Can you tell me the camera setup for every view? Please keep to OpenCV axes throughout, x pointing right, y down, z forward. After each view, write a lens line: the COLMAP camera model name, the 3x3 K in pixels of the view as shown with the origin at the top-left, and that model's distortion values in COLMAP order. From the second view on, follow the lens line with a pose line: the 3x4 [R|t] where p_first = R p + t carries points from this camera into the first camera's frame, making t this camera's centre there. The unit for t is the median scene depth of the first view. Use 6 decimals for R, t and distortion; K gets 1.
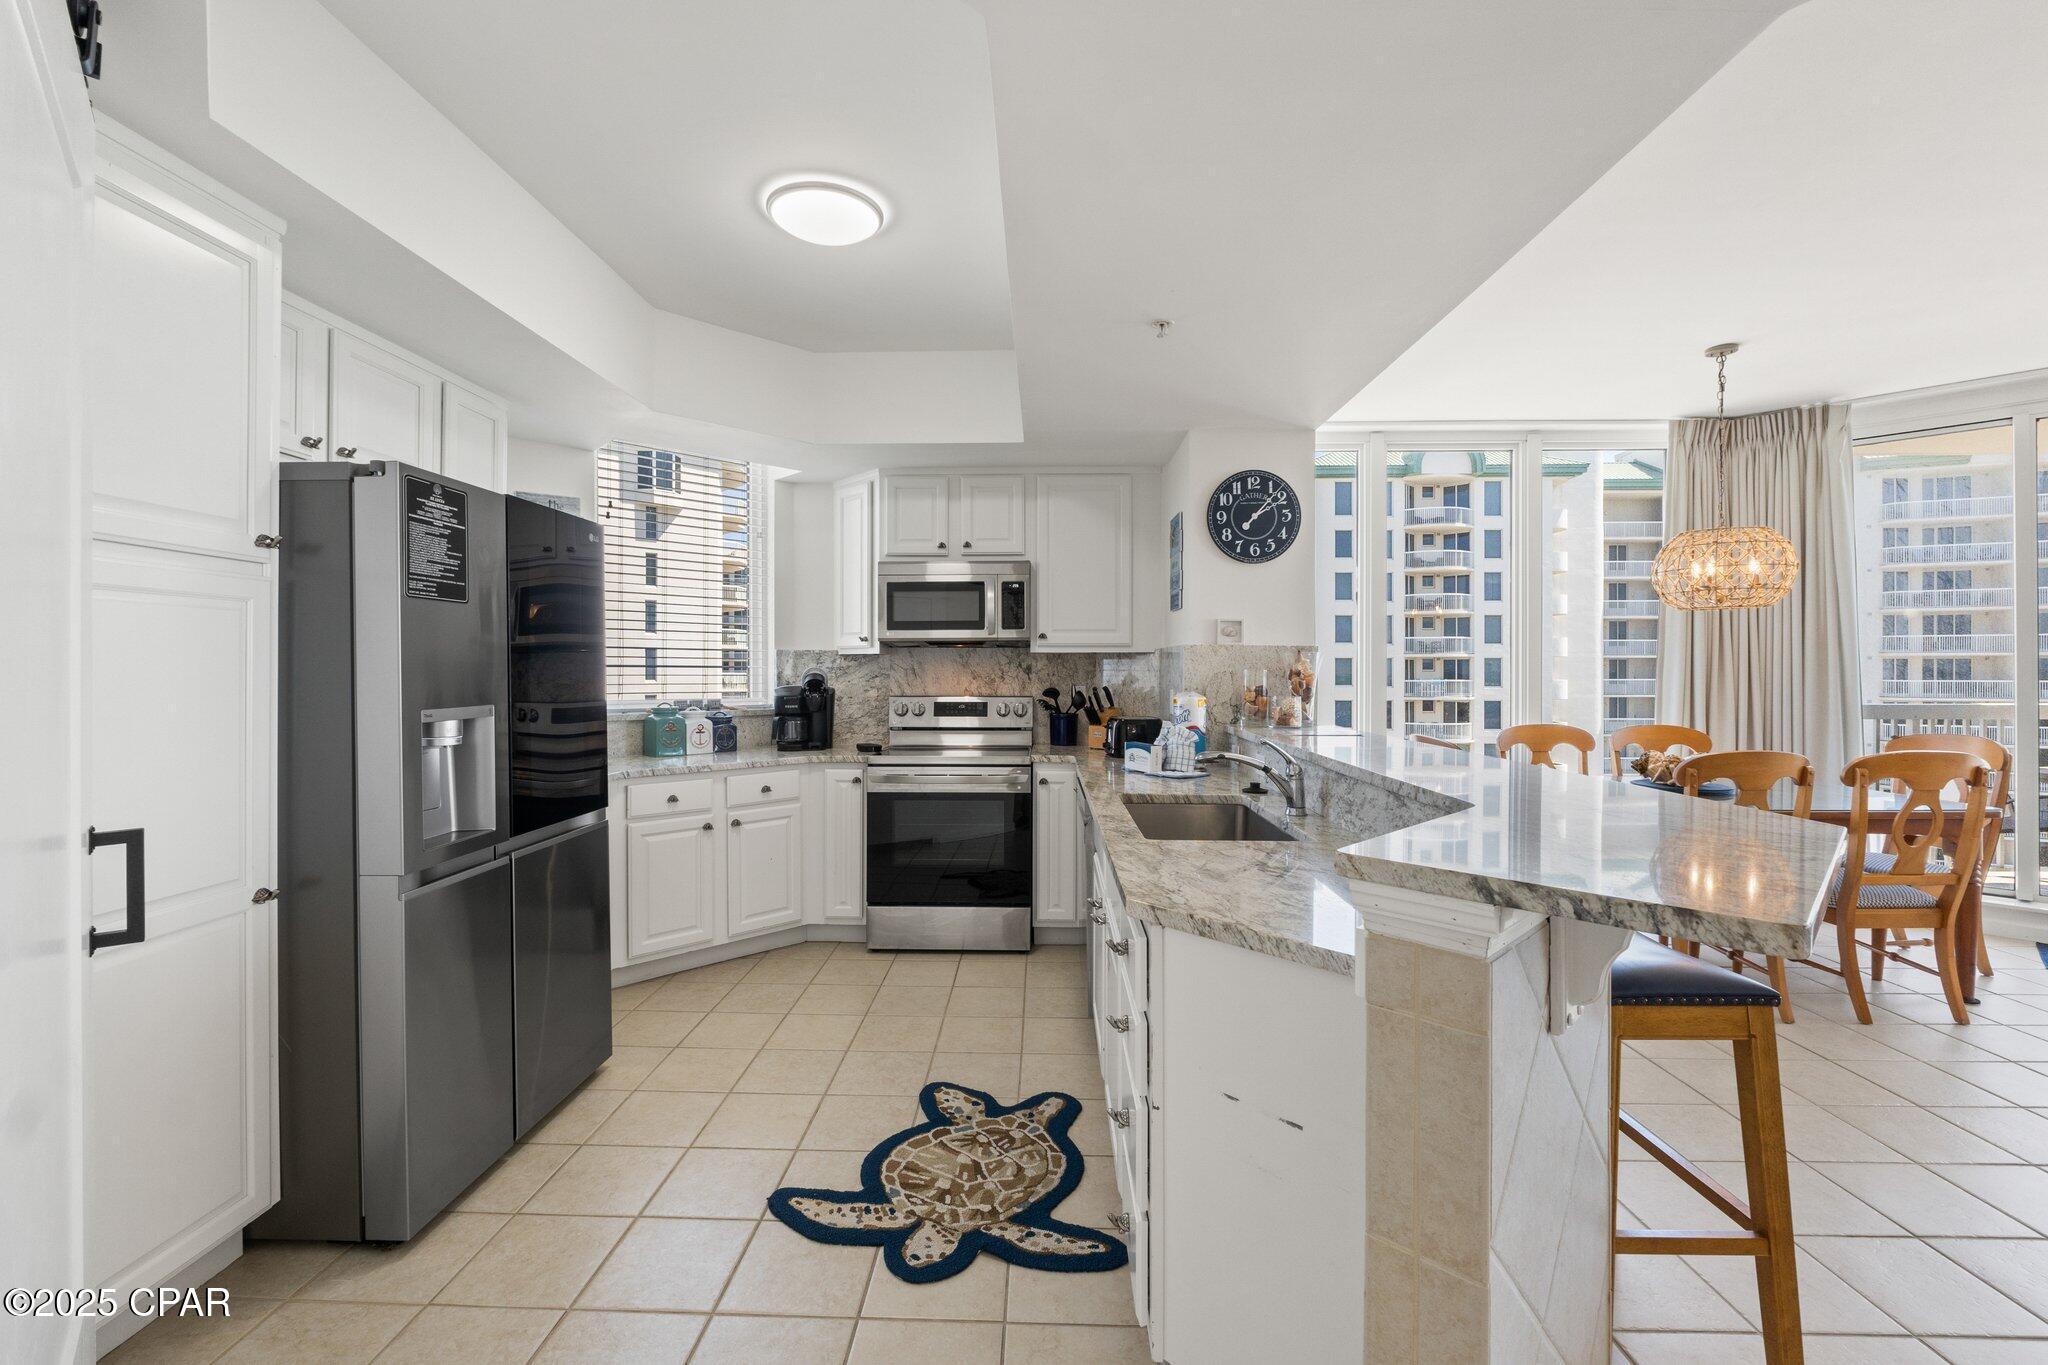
lens RADIAL K [[854.6, 0, 1016.0], [0, 854.6, 668.8], [0, 0, 1]] dist [-0.008236, -0.000025]
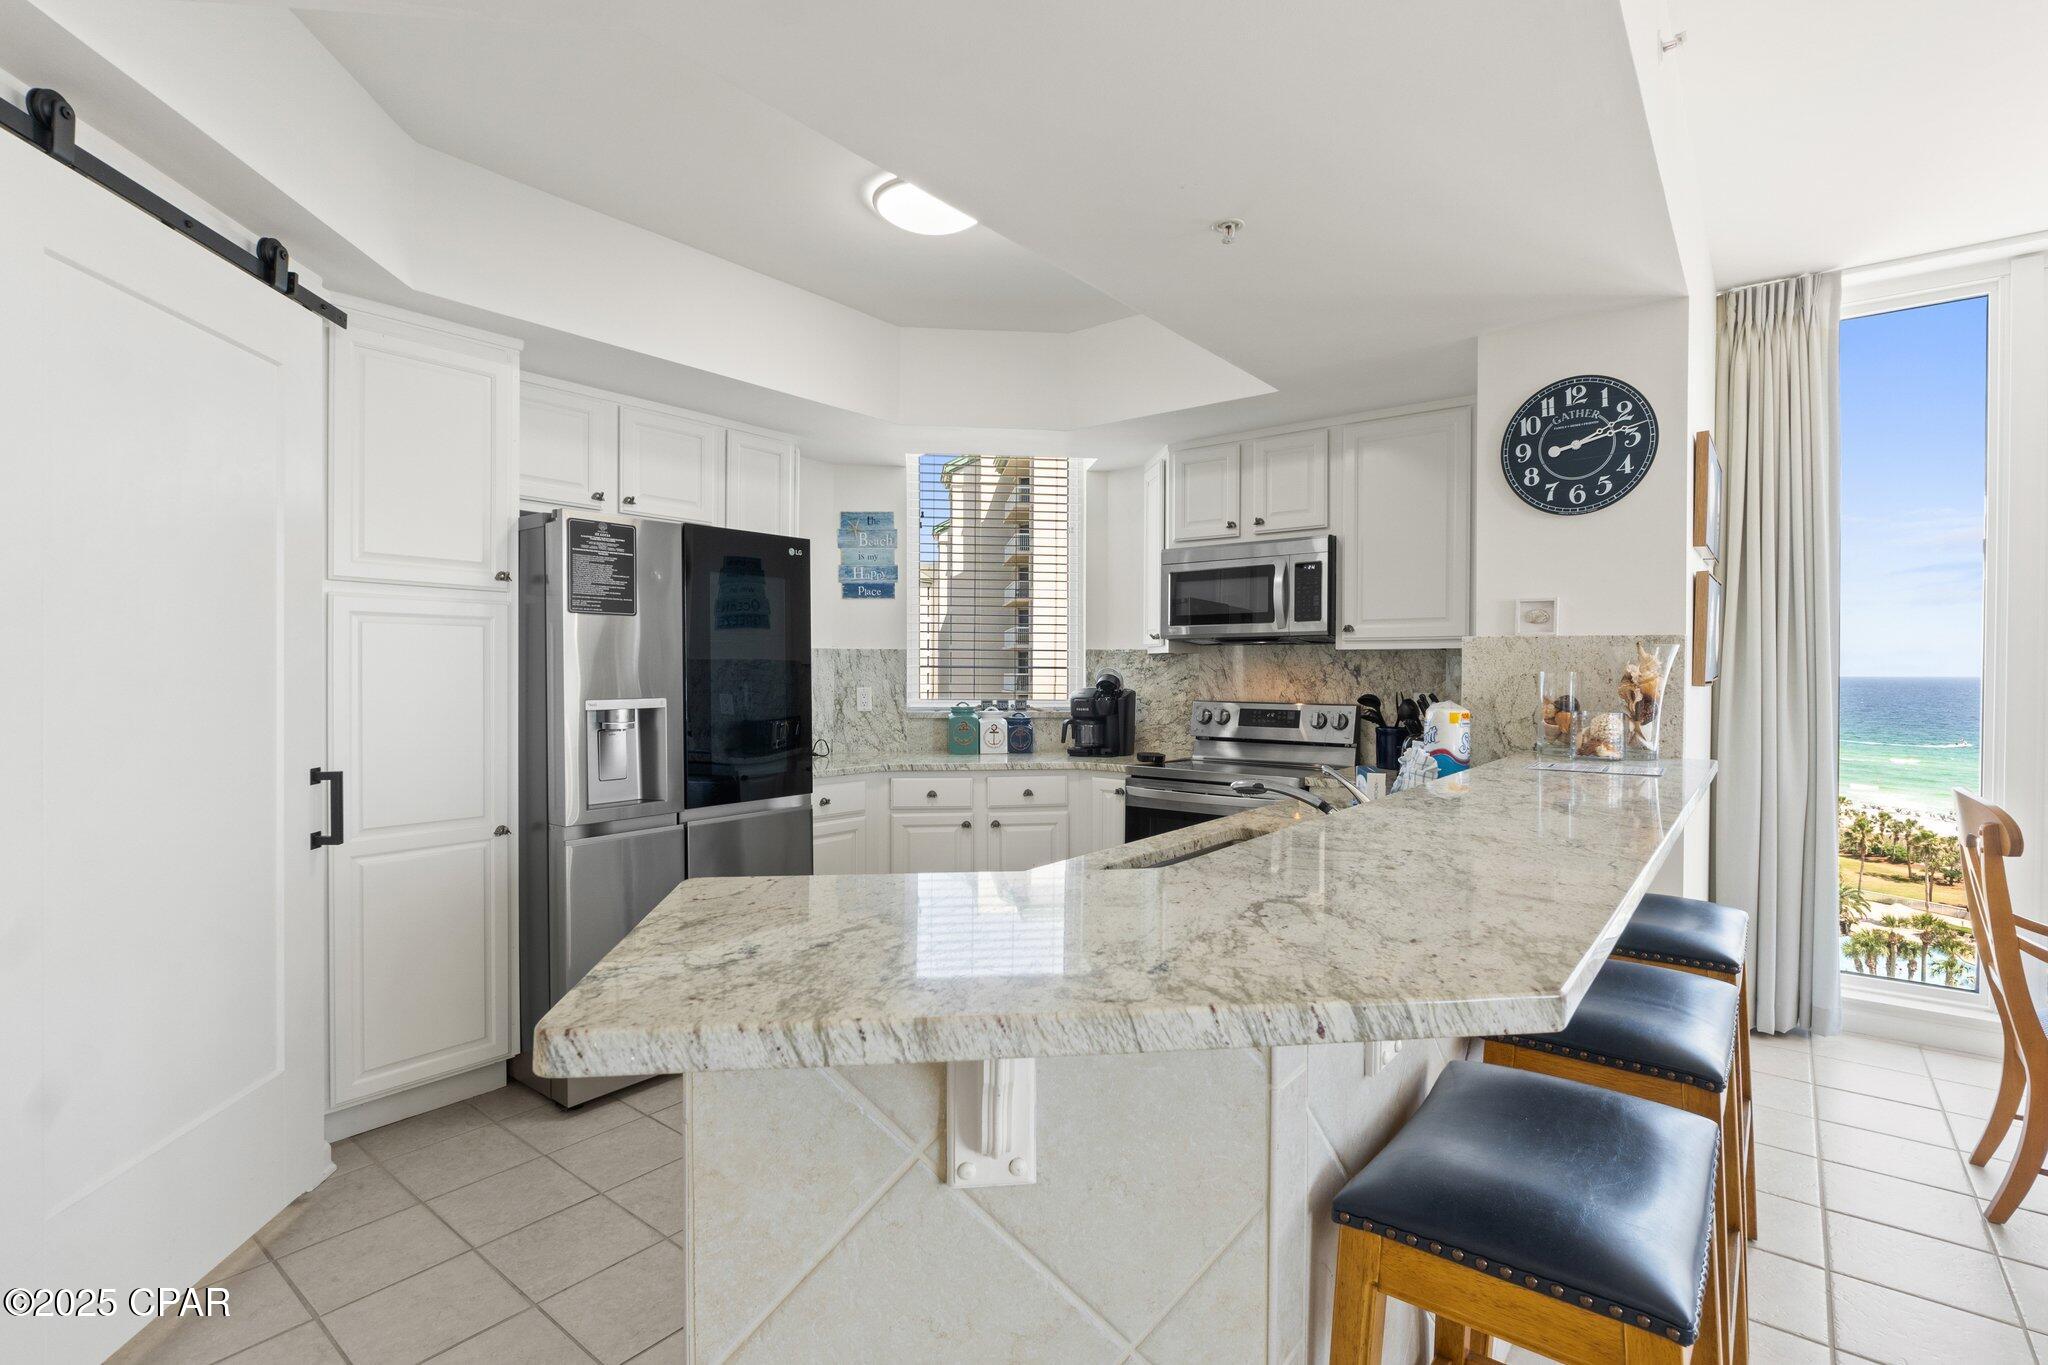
lens RADIAL K [[954.9, 0, 1020.2], [0, 954.9, 679.5], [0, 0, 1]] dist [-0.004722, -0.000737]
pose [[0.803040, 0.007755, -0.595874, 0.315751], [-0.002077, 0.999946, 0.010214, 0.000342], [0.595921, -0.006964, 0.803013, 0.109064]]
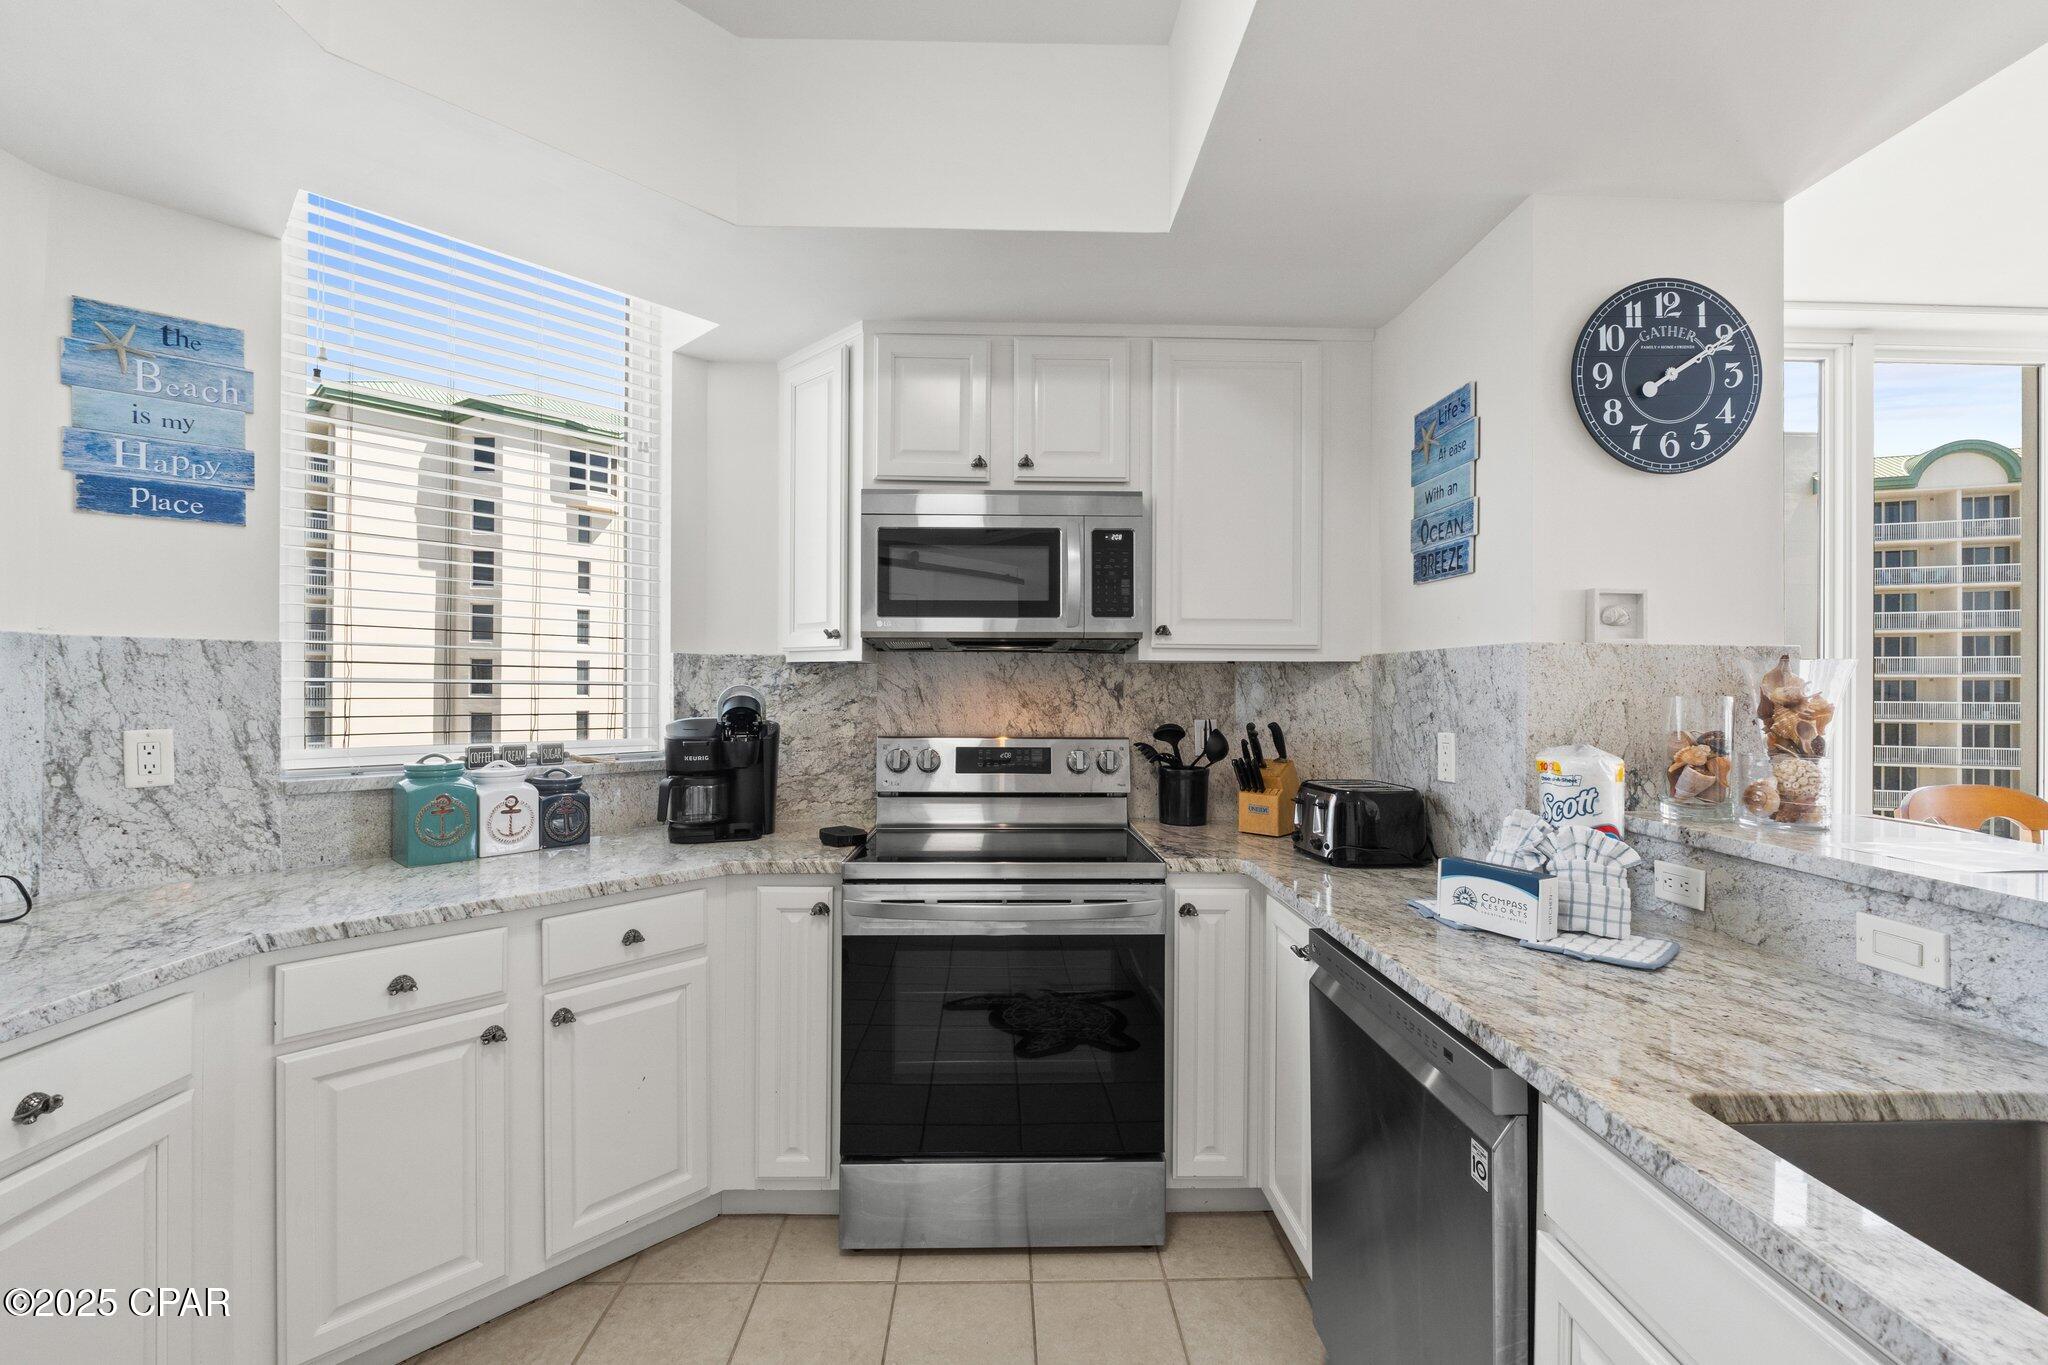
lens RADIAL K [[862.7, 0, 1017.4], [0, 862.7, 684.8], [0, 0, 1]] dist [-0.008302, 0.000329]
pose [[0.998444, 0.005007, 0.055542, -0.093037], [-0.004972, 0.999987, -0.000767, -0.002440], [-0.055545, 0.000490, 0.998456, 0.453625]]
